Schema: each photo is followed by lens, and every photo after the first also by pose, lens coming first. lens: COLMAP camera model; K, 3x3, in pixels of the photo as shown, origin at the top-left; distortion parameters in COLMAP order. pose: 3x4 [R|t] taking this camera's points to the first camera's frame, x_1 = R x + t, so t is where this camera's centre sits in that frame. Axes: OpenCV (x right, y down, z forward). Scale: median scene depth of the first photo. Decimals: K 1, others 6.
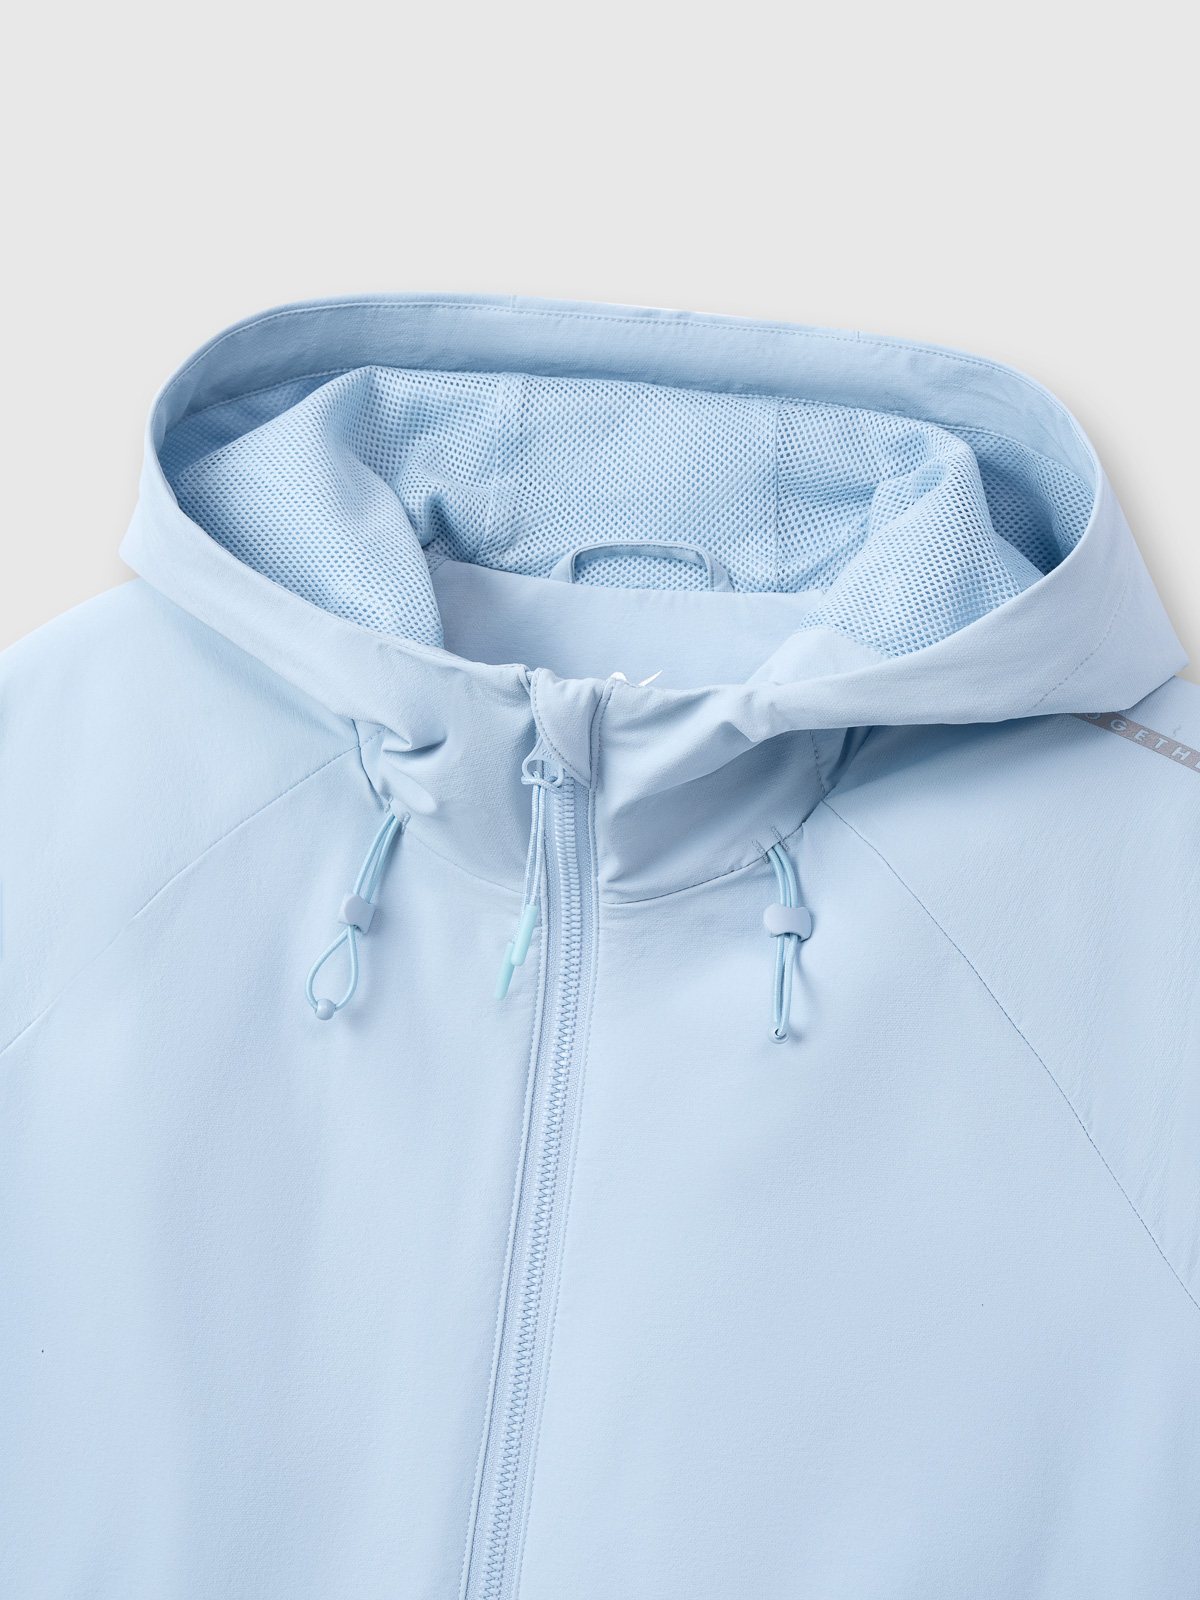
lens RADIAL K [[2363.3, 0, 597.7], [0, 2363.3, 797.8], [0, 0, 1]] dist [0.009687, 0.000000]
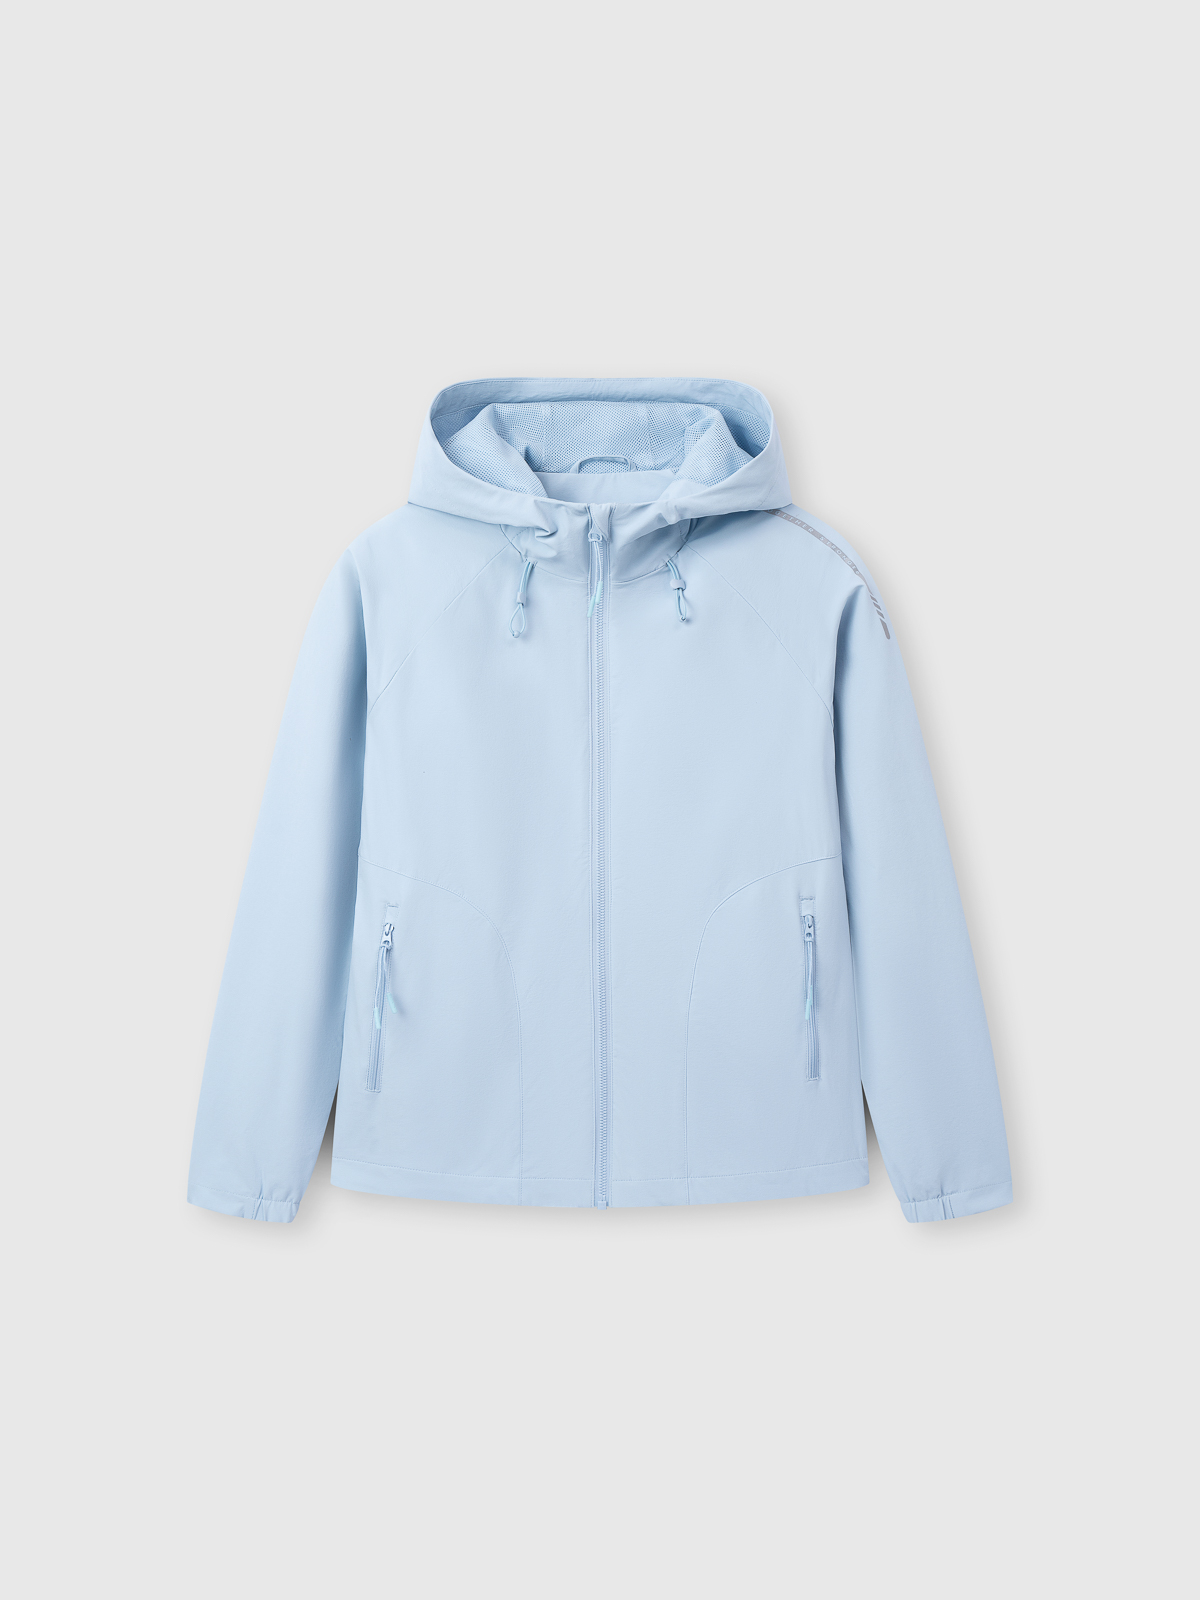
lens RADIAL K [[2363.3, 0, 602.8], [0, 2363.3, 803.9], [0, 0, 1]] dist [0.009687, 0.000000]
pose [[0.953544, -0.024678, -0.300240, 0.820013], [0.068019, 0.988539, 0.134771, -0.078842], [0.293473, -0.148932, 0.944295, -1.616041]]
